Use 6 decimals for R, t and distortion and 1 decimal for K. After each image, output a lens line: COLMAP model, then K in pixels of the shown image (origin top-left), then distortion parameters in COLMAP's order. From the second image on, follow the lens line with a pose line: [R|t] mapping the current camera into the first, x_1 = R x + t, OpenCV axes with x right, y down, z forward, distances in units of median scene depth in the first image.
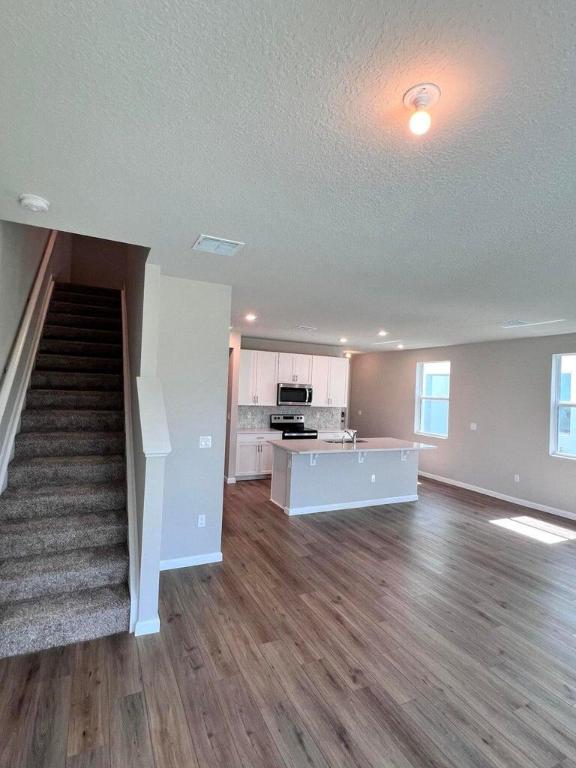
lens RADIAL K [[391.7, 0, 283.5], [0, 391.7, 365.9], [0, 0, 1]] dist [-0.008597, 0.000240]
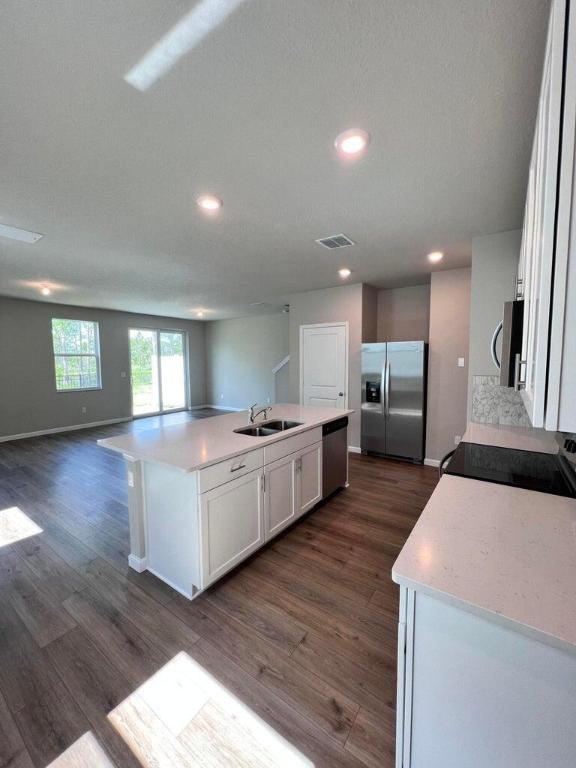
lens RADIAL K [[308.6, 0, 290.0], [0, 308.6, 382.7], [0, 0, 1]] dist [-0.003077, 0.001437]
pose [[-0.870140, 0.008310, -0.492734, 0.284224], [0.002628, 0.999922, 0.012224, 0.095836], [0.492797, 0.009342, -0.870094, 1.121104]]
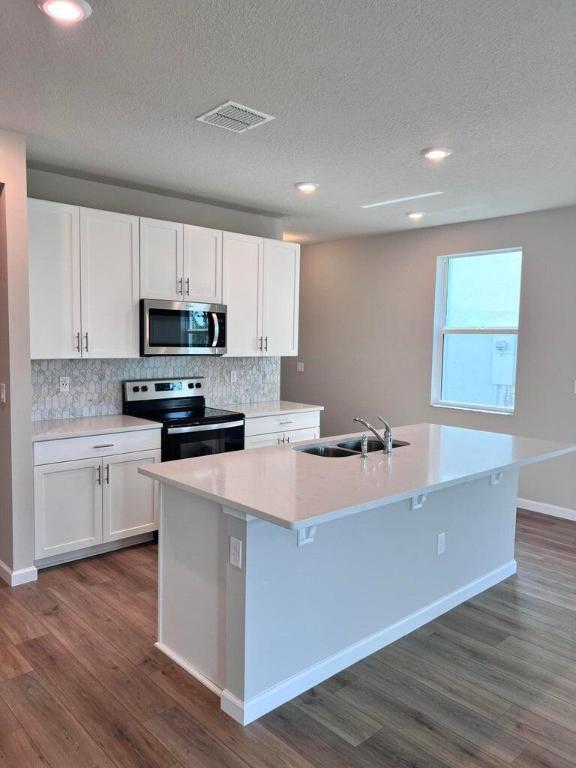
lens RADIAL K [[579.1, 0, 291.5], [0, 579.1, 380.2], [0, 0, 1]] dist [0.026295, -0.037297]
pose [[0.952429, -0.044152, 0.301545, -0.048008], [0.000863, 0.989837, 0.142206, 0.042296], [-0.304760, -0.135181, 0.942787, 0.408164]]
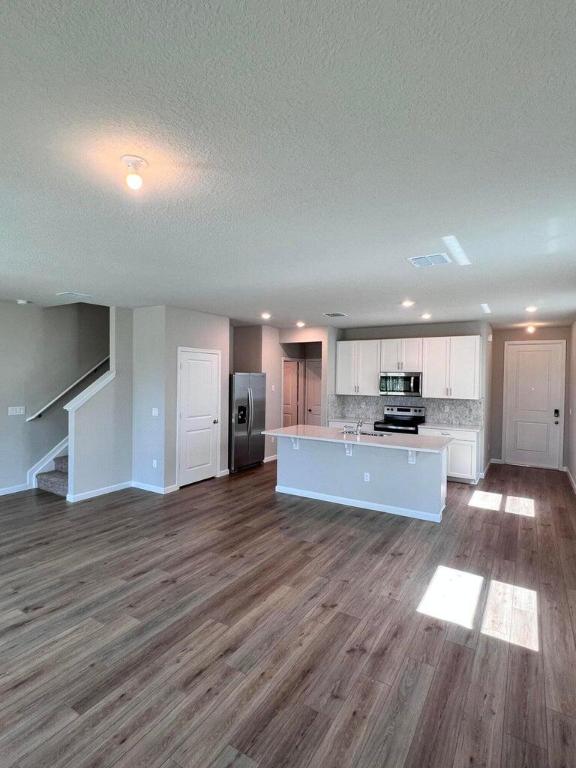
lens RADIAL K [[391.7, 0, 290.1], [0, 391.7, 378.4], [0, 0, 1]] dist [-0.008597, 0.000240]
pose [[0.545853, -0.028955, -0.837381, 0.645354], [0.056336, 0.998409, 0.002200, 0.045028], [0.835985, -0.048376, 0.546616, 0.300577]]
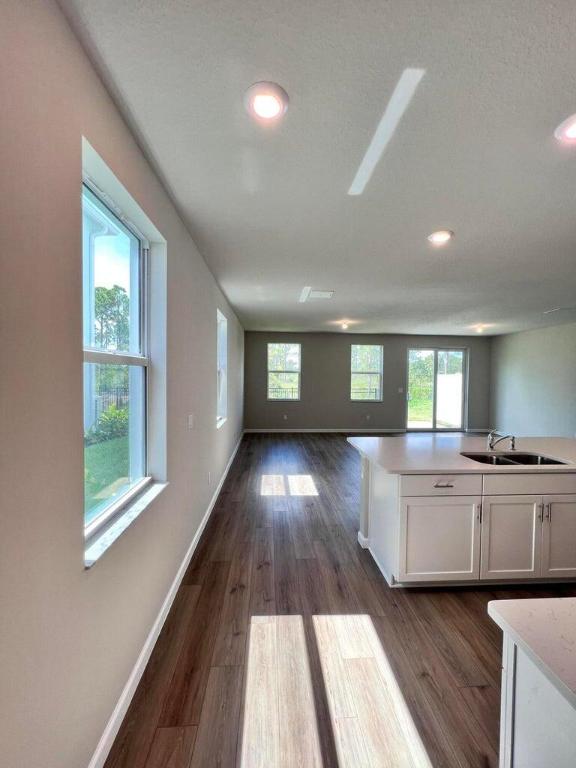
lens RADIAL K [[309.7, 0, 288.0], [0, 309.7, 381.2], [0, 0, 1]] dist [-0.002131, -0.000378]
pose [[-0.925820, -0.052782, 0.374260, 0.223088], [-0.064147, 0.997779, -0.017964, 0.093787], [-0.372481, -0.040639, -0.927150, 1.177455]]
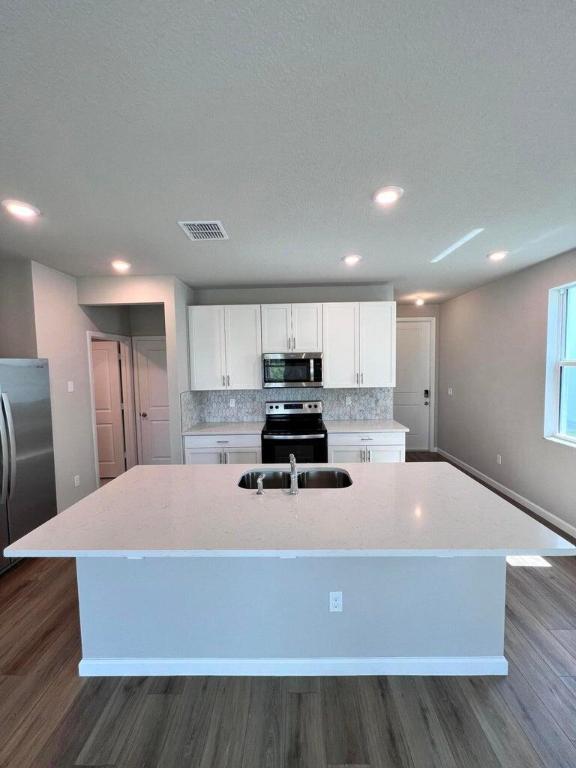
lens RADIAL K [[309.7, 0, 289.4], [0, 309.7, 381.5], [0, 0, 1]] dist [-0.002131, -0.000378]
pose [[0.895072, -0.028845, -0.444988, 0.241108], [0.078680, 0.992465, 0.093927, 0.045177], [0.438926, -0.119083, 0.890597, 0.565538]]
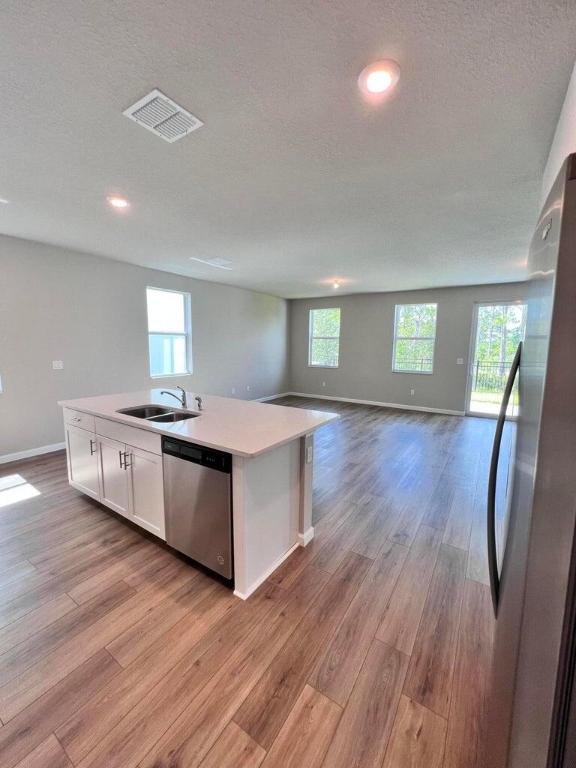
lens RADIAL K [[309.7, 0, 285.9], [0, 309.7, 380.9], [0, 0, 1]] dist [-0.002131, -0.000378]
pose [[-0.515336, -0.142666, 0.845030, -0.211124], [-0.077302, 0.989765, 0.119959, 0.070087], [-0.853495, -0.003503, -0.521090, 0.849223]]
